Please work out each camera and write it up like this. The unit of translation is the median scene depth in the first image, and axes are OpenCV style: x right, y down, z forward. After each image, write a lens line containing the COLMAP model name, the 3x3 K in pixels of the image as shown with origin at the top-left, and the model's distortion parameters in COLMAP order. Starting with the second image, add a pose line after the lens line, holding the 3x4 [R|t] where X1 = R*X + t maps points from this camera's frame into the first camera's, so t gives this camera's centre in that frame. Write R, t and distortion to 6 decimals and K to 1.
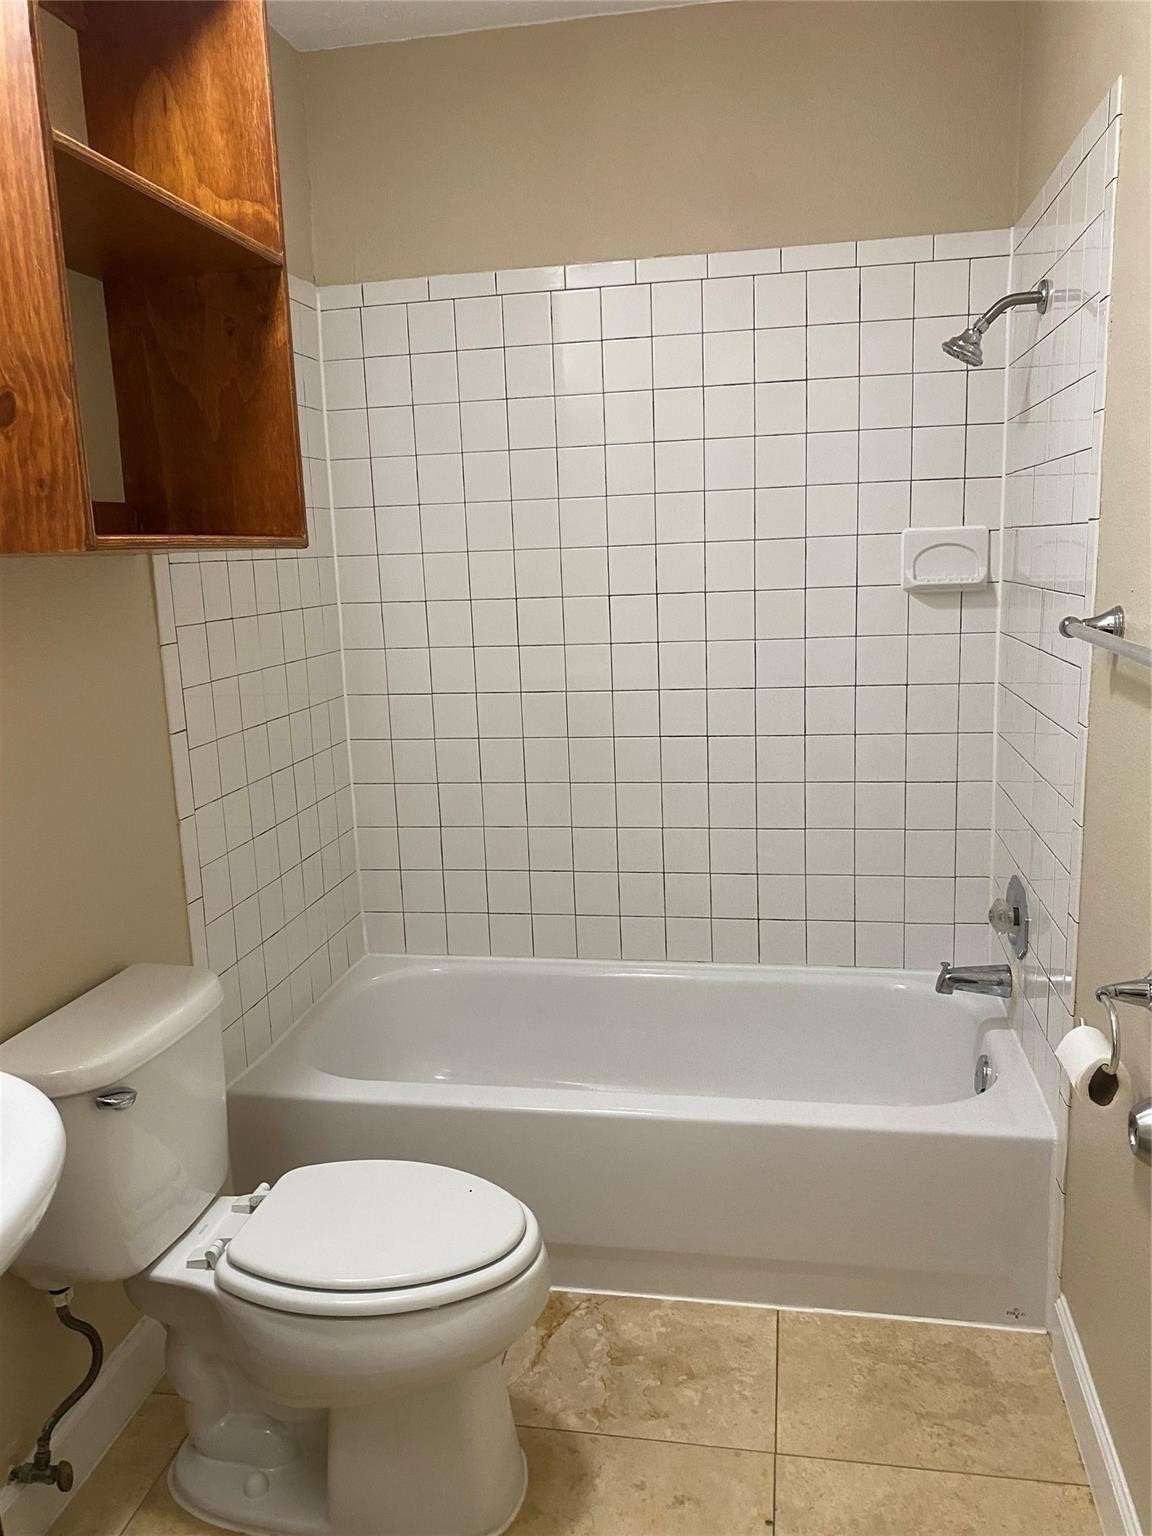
lens RADIAL K [[1179.1, 0, 571.5], [0, 1179.1, 766.0], [0, 0, 1]] dist [0.027064, -0.032348]
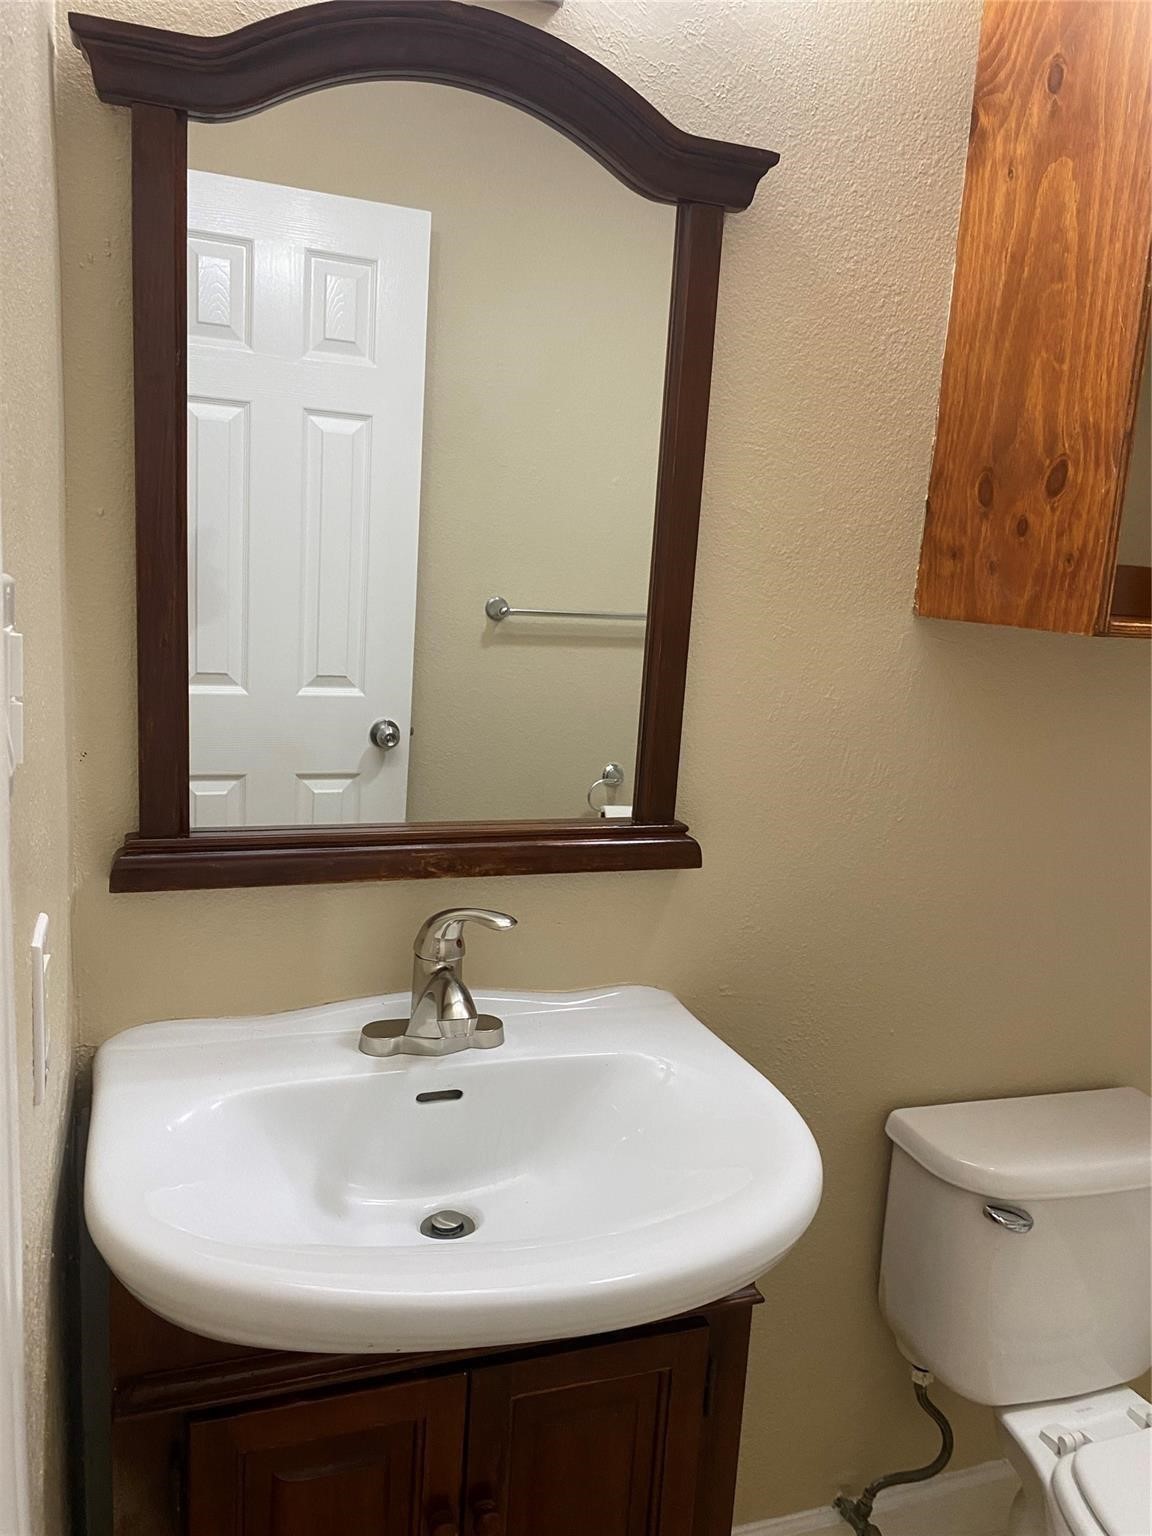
lens RADIAL K [[1179.1, 0, 574.3], [0, 1179.1, 768.2], [0, 0, 1]] dist [0.027064, -0.032348]
pose [[0.501069, 0.220438, -0.836861, 0.165371], [-0.237795, 0.964863, 0.111775, -0.092841], [0.832096, 0.142994, 0.535882, 0.209853]]
